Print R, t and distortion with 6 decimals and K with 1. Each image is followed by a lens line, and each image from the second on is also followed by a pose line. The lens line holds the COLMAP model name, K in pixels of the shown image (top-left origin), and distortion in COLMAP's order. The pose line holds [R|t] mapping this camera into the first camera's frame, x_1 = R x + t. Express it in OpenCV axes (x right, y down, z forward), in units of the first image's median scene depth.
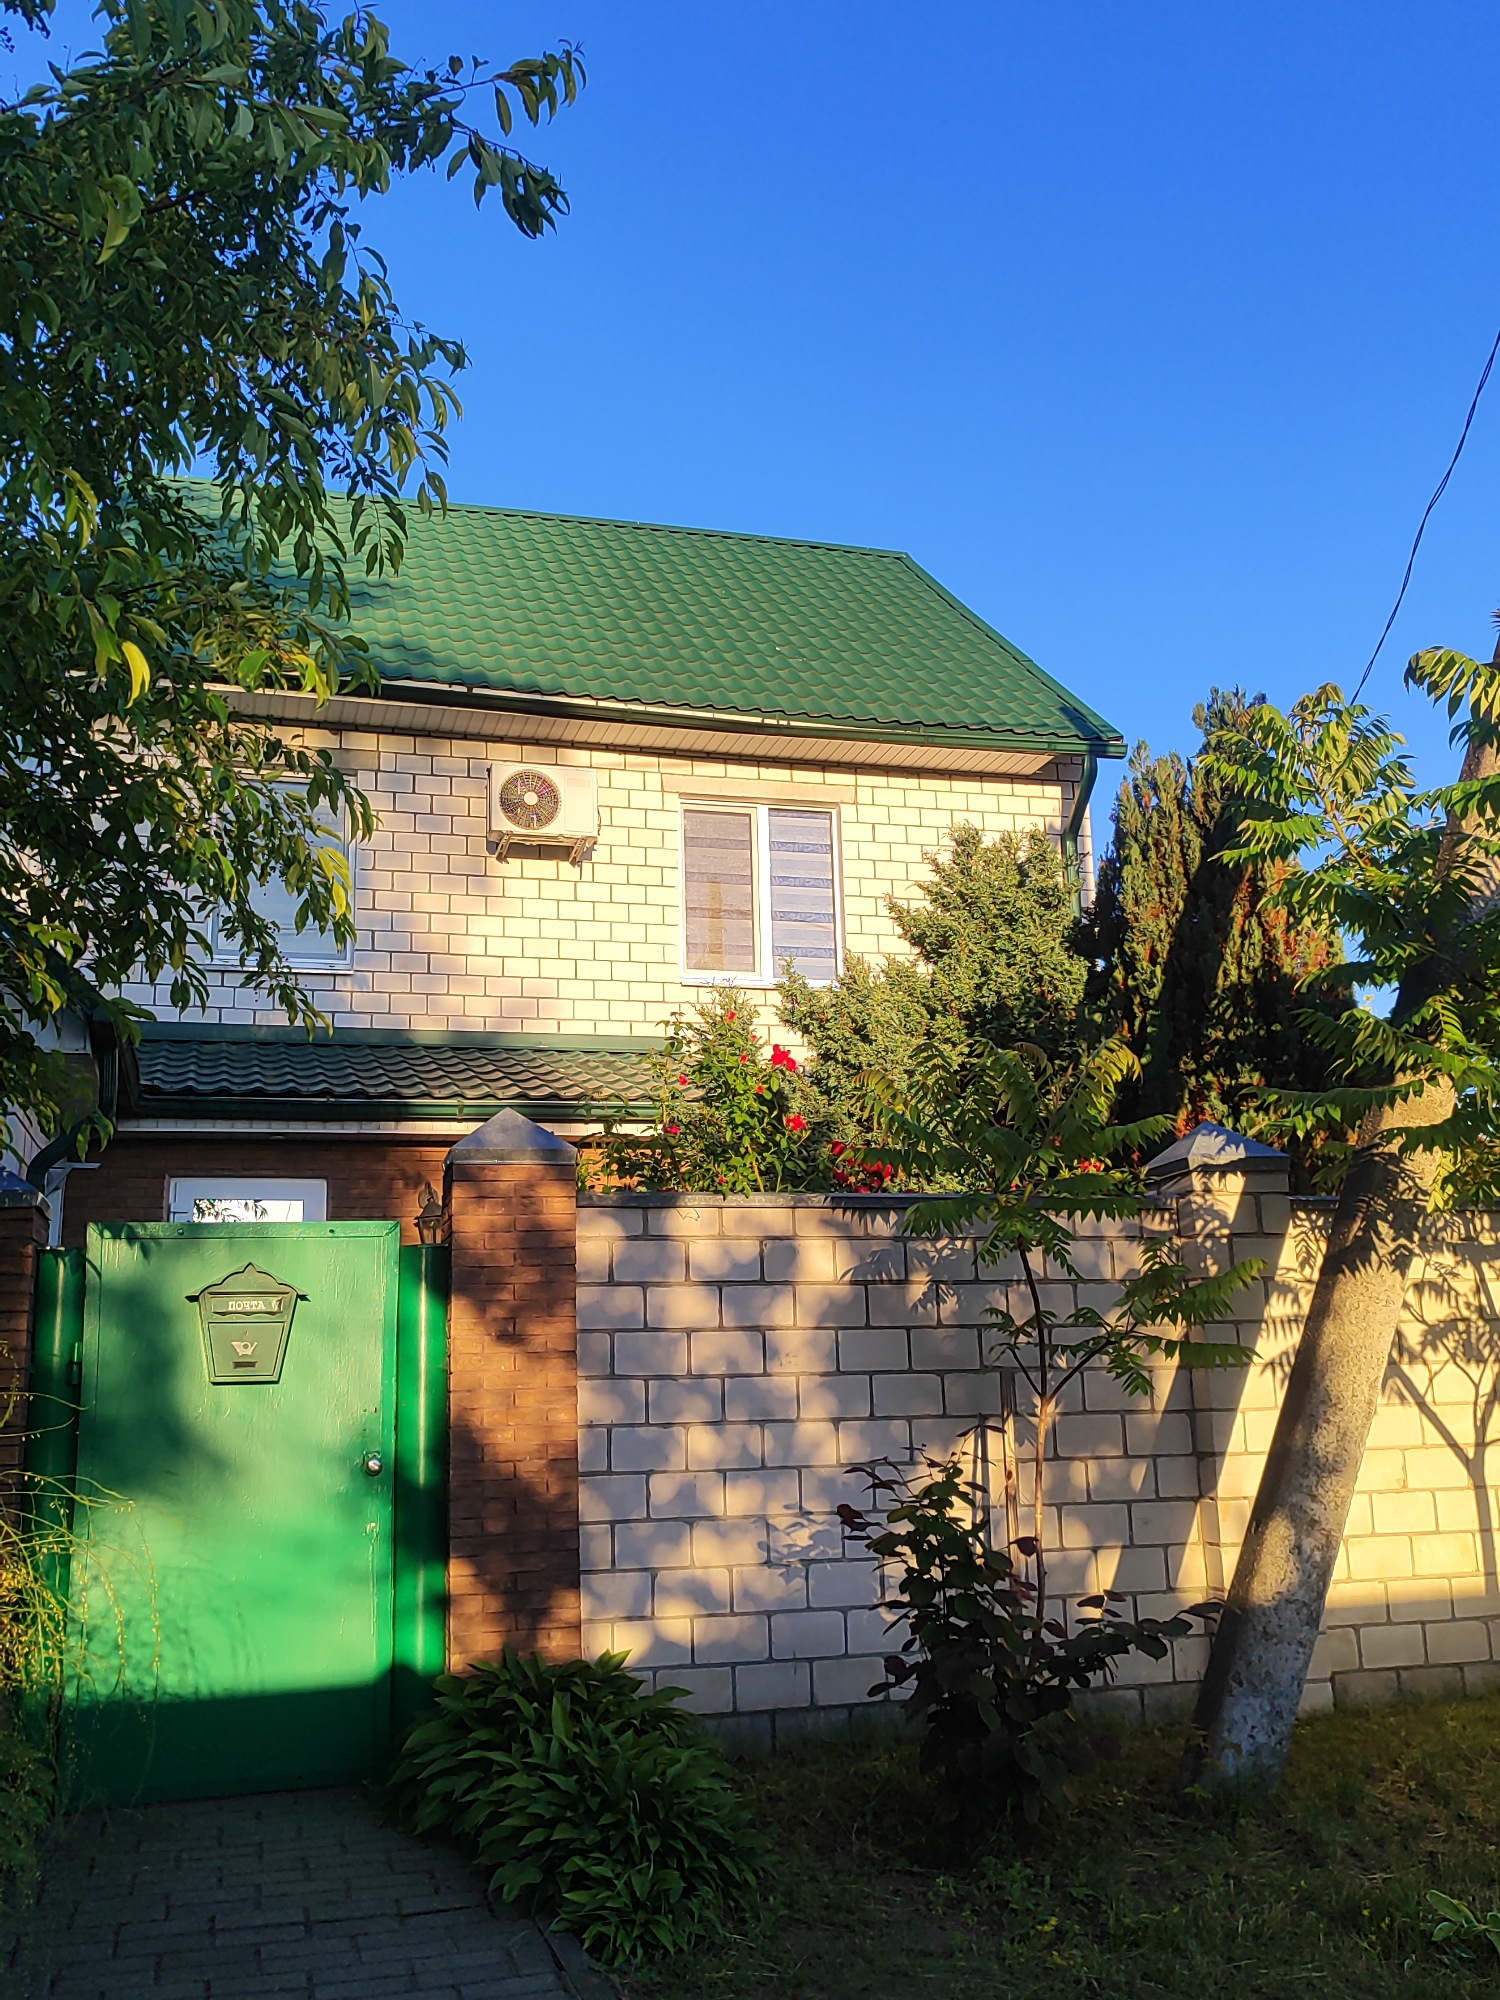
lens RADIAL K [[1867.4, 0, 750.0], [0, 1867.4, 1000.0], [0, 0, 1]] dist [0.004885, 0.000584]
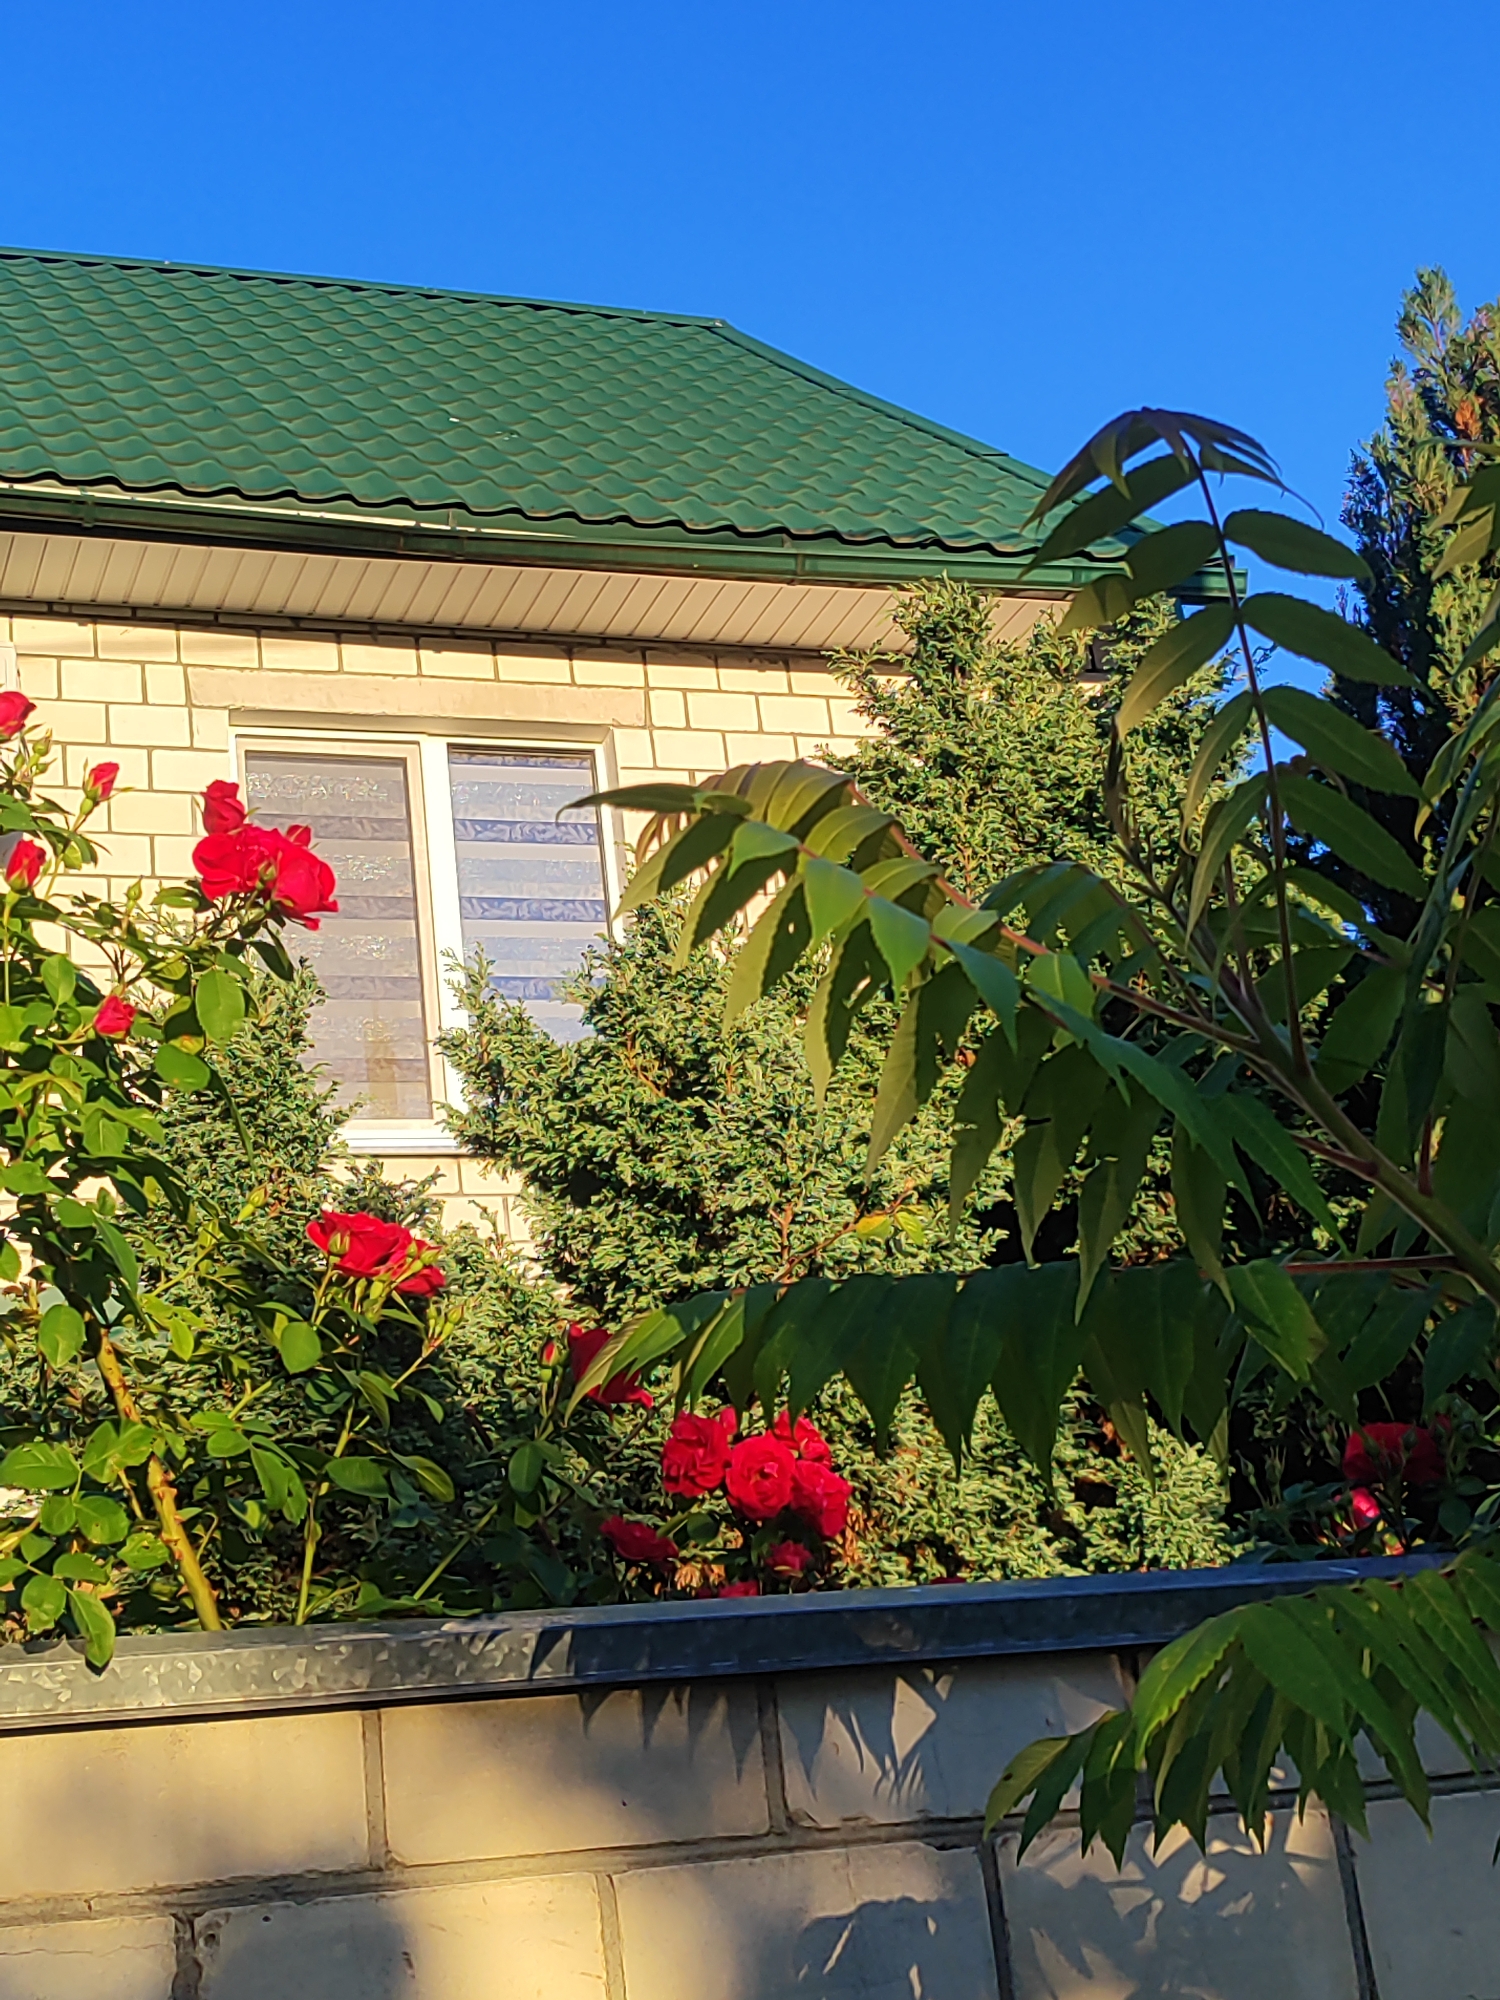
lens RADIAL K [[3051.5, 0, 750.0], [0, 3051.5, 1000.0], [0, 0, 1]] dist [0.142979, -0.000664]
pose [[0.994782, -0.057097, 0.084556, 0.023497], [0.065656, 0.992598, -0.102166, 0.047069], [-0.078096, 0.107185, 0.991167, 0.428124]]
